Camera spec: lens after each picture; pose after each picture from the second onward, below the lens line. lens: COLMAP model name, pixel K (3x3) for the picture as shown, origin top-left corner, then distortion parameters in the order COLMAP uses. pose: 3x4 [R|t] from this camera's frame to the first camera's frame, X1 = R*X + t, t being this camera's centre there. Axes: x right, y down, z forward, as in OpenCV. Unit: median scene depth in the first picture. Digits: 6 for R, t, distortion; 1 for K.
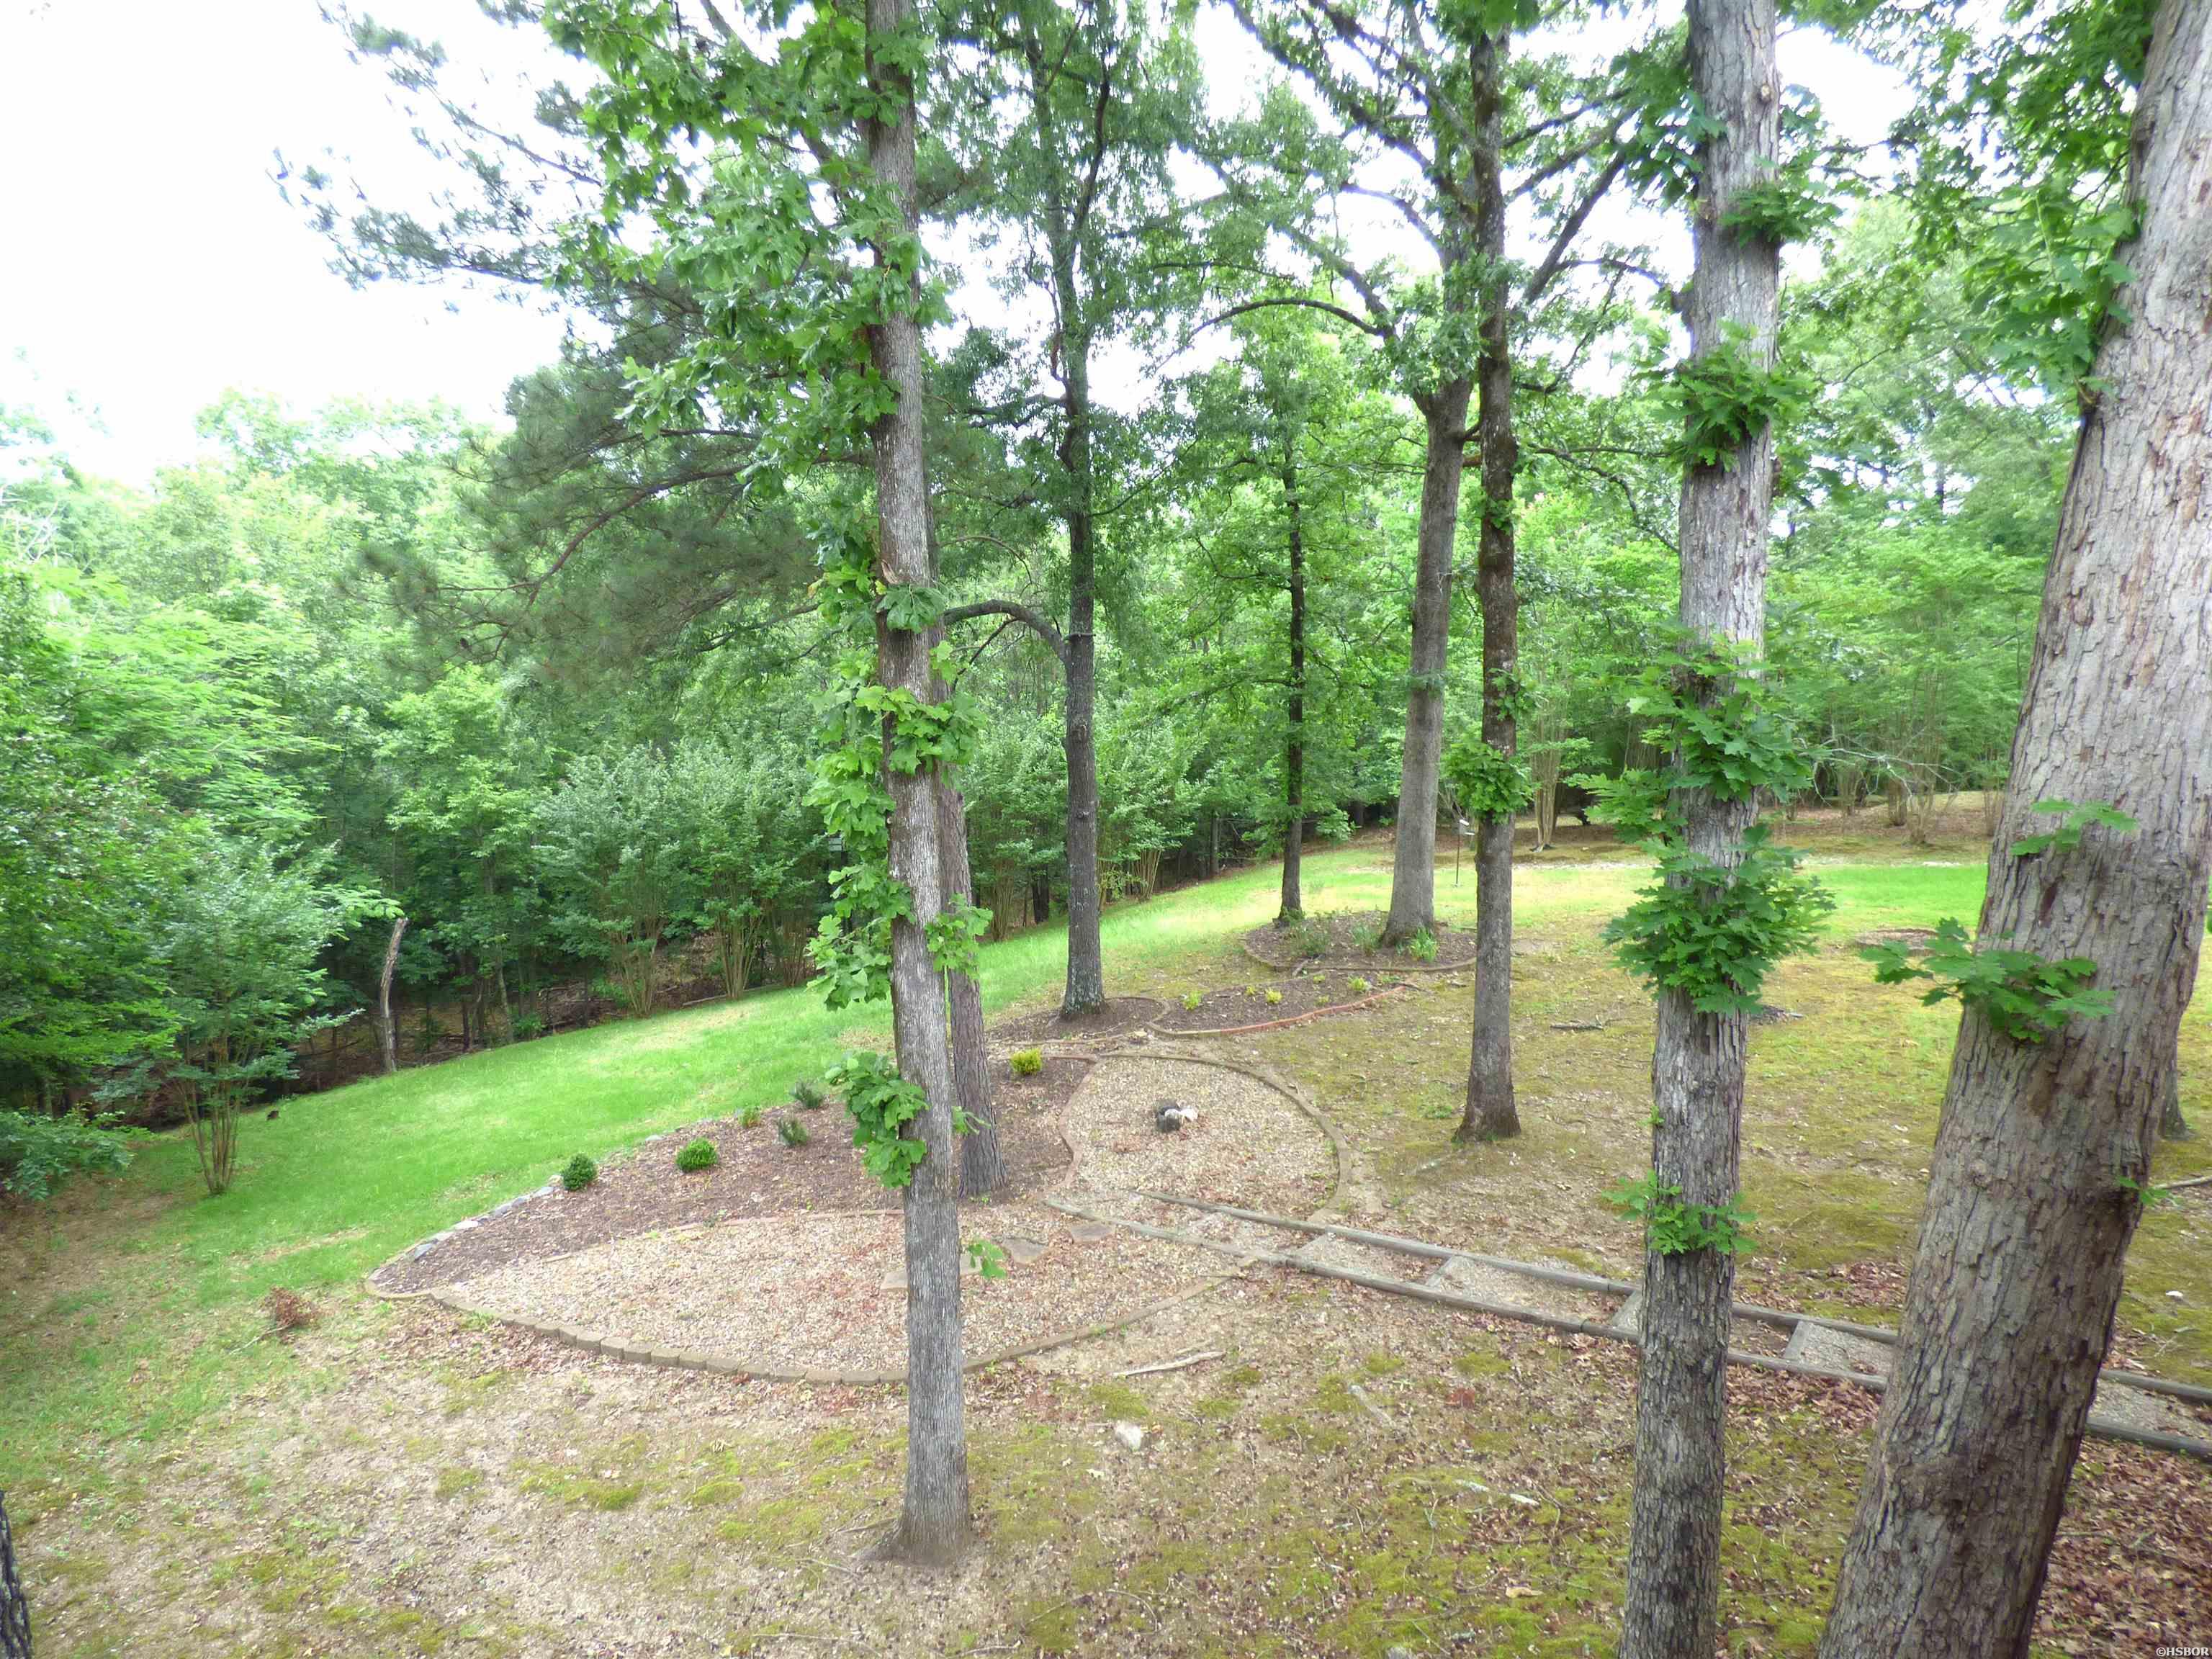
lens RADIAL K [[1345.9, 0, 1108.3], [0, 1345.9, 809.3], [0, 0, 1]] dist [-0.016389, 0.004116]
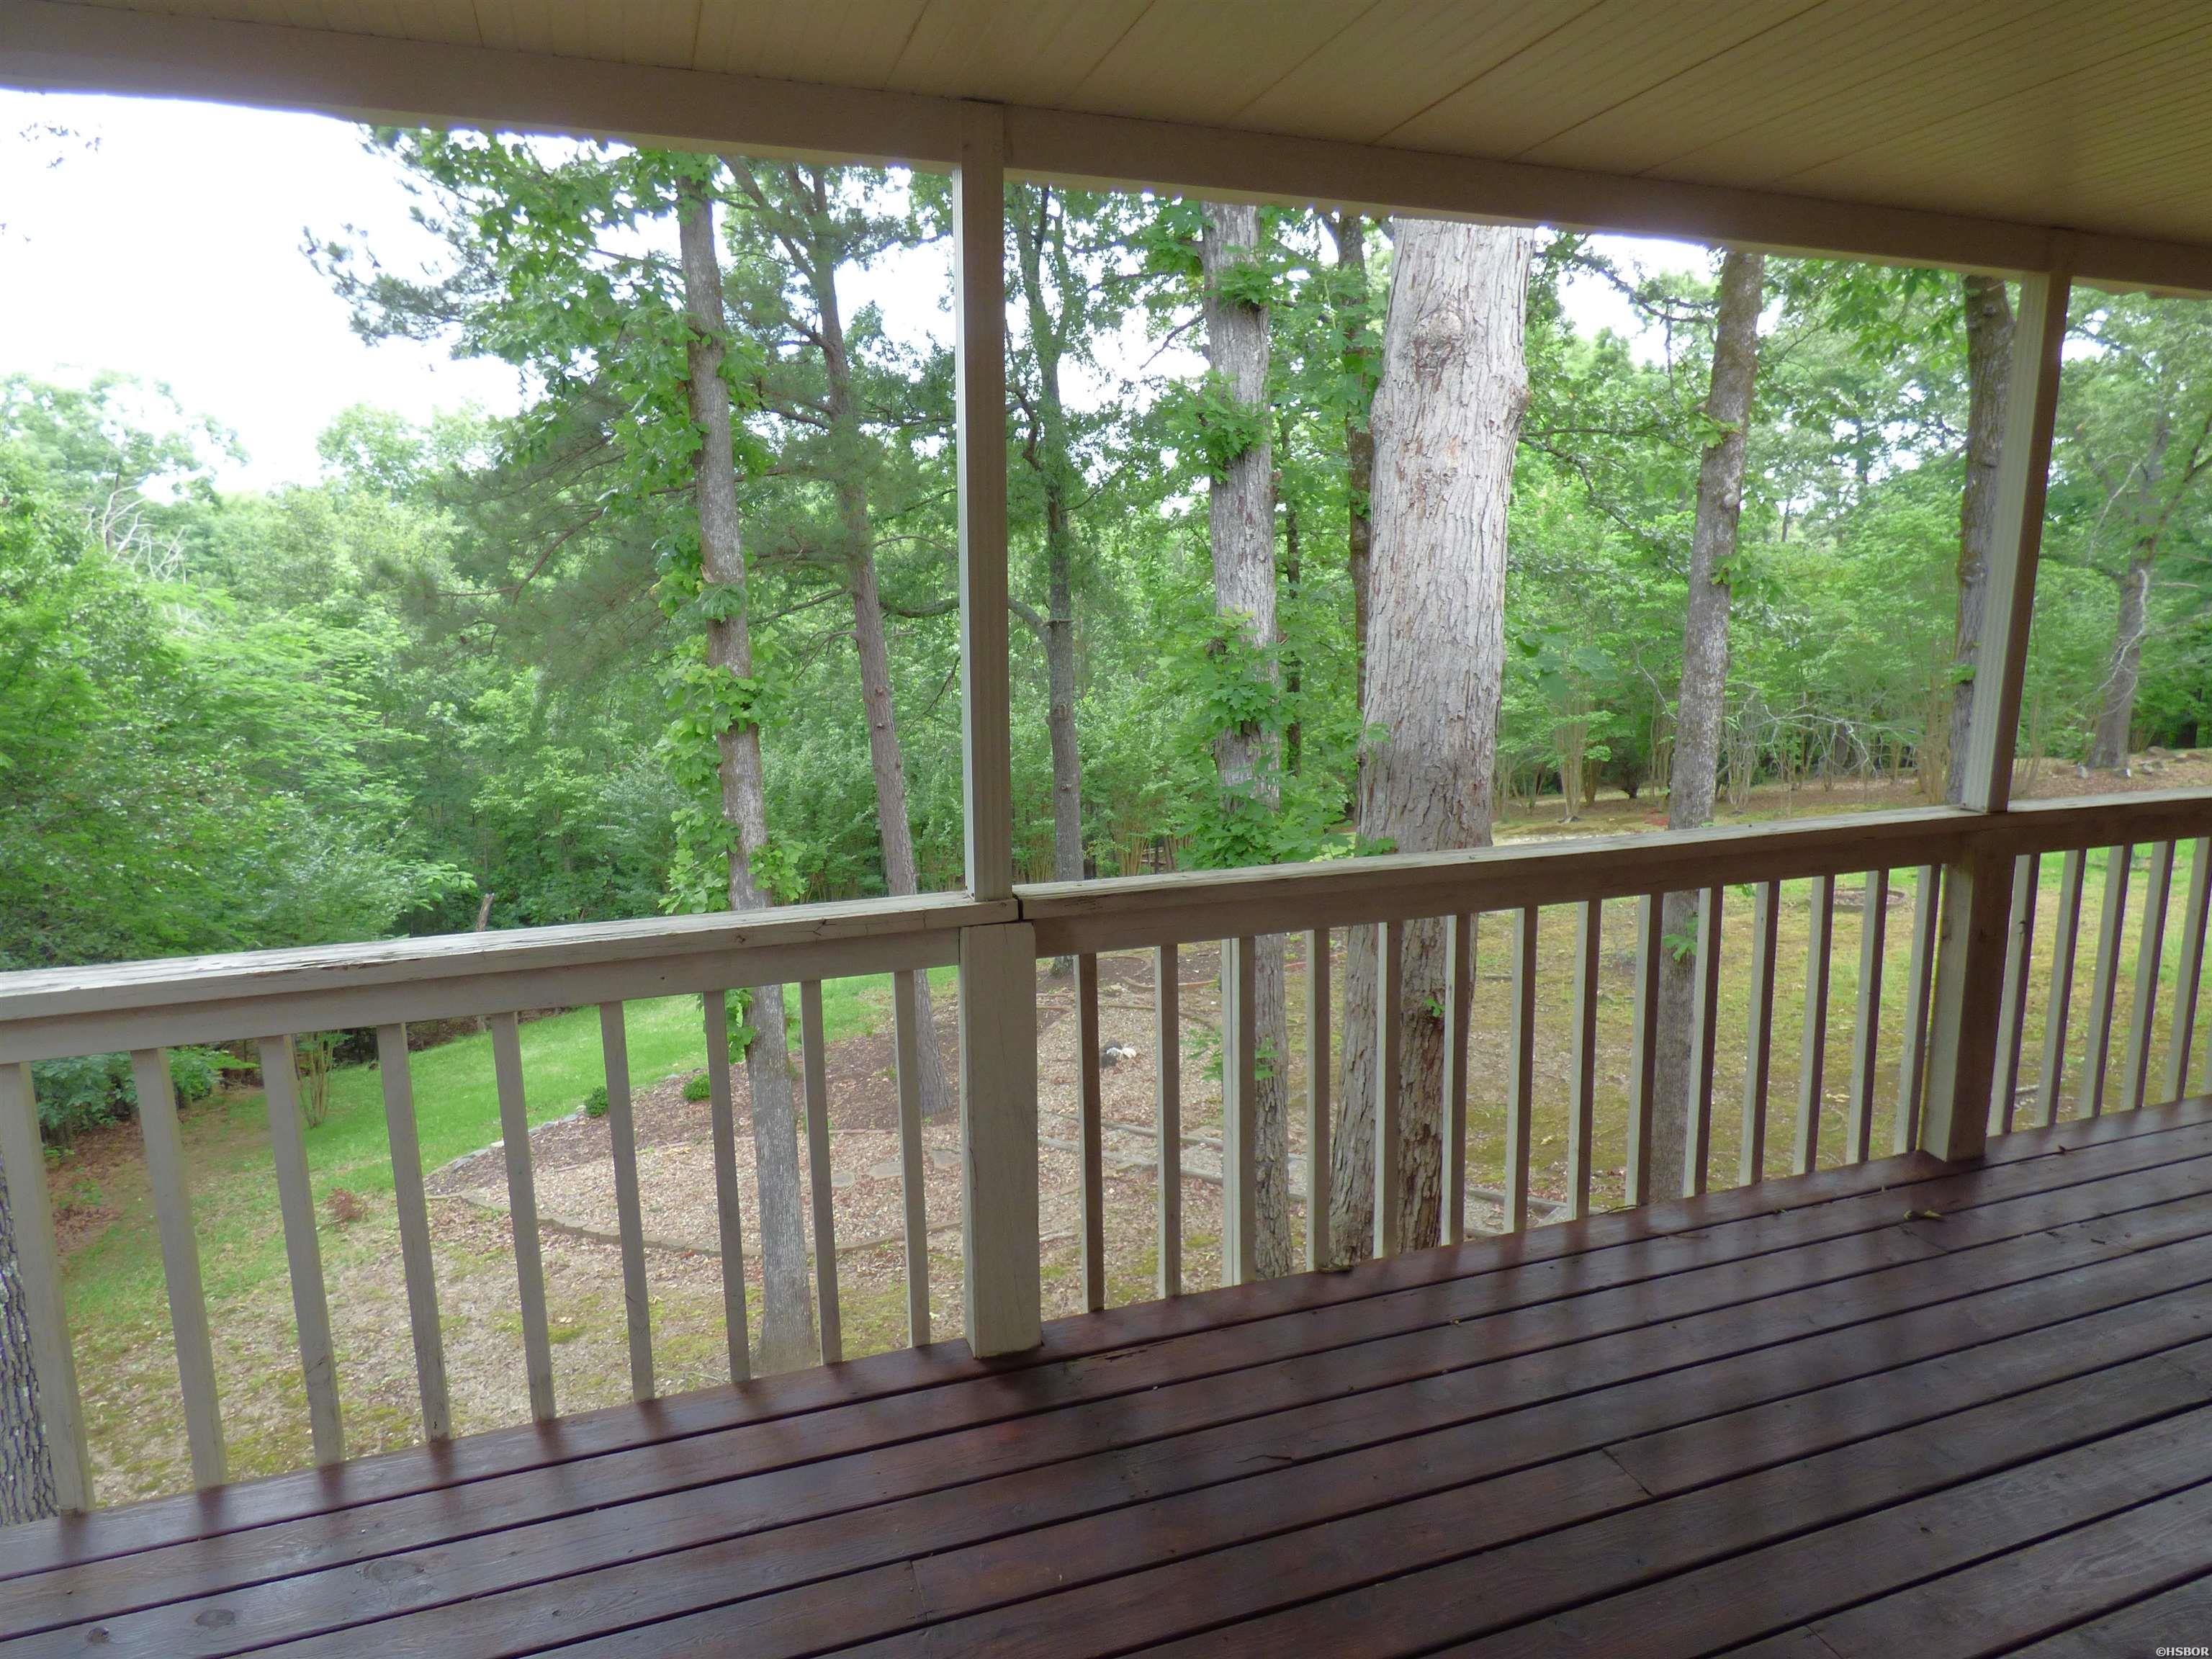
lens RADIAL K [[1345.9, 0, 1107.4], [0, 1345.9, 816.8], [0, 0, 1]] dist [-0.016389, 0.004116]
pose [[0.996174, -0.011397, -0.086645, 0.140556], [0.012660, 0.999821, 0.014043, 0.016968], [0.086470, -0.015086, 0.996140, -0.101072]]
